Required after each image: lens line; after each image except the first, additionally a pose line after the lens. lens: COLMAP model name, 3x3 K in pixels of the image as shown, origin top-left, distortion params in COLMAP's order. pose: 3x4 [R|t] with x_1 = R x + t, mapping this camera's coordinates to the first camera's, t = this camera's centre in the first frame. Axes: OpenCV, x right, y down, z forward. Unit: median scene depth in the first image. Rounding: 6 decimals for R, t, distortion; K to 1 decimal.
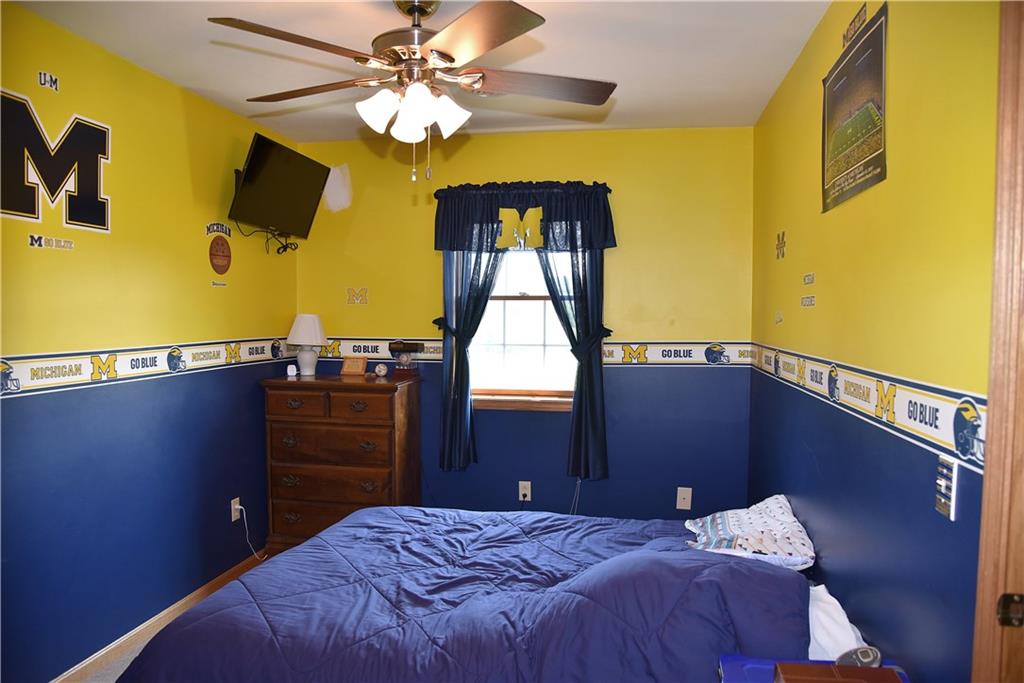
lens RADIAL K [[697.1, 0, 512.0], [0, 697.1, 341.5], [0, 0, 1]] dist [-0.094239, 0.004172]
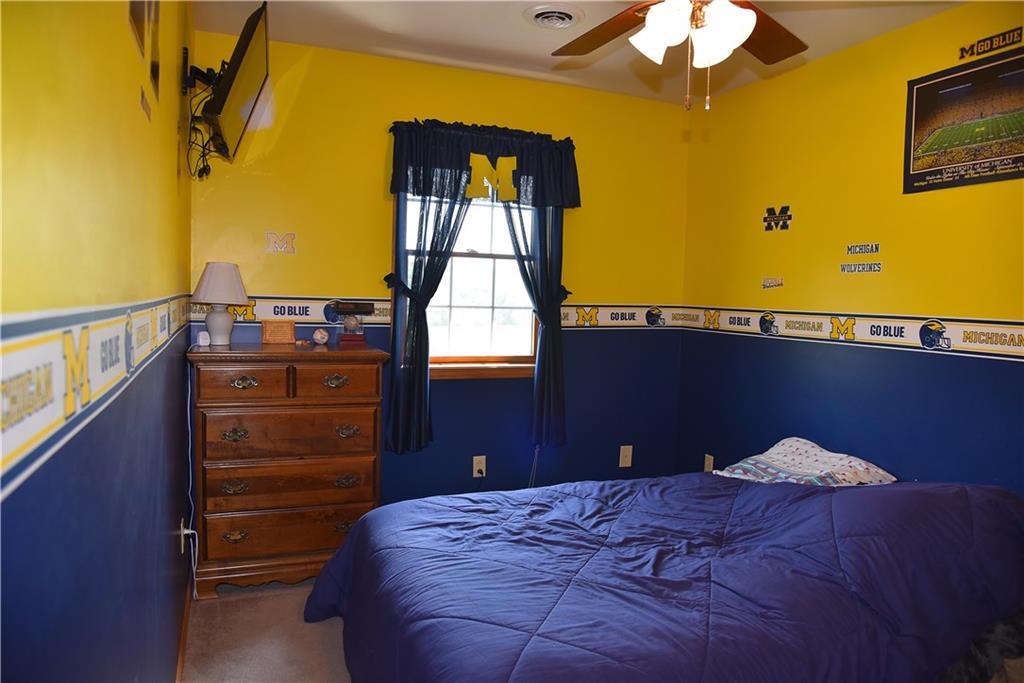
lens RADIAL K [[697.1, 0, 512.0], [0, 697.1, 341.5], [0, 0, 1]] dist [-0.094239, 0.004172]
pose [[0.842059, -0.016716, 0.539126, -0.458203], [-0.003585, 0.999324, 0.036585, 0.017471], [-0.539373, -0.032739, 0.841430, 0.218709]]
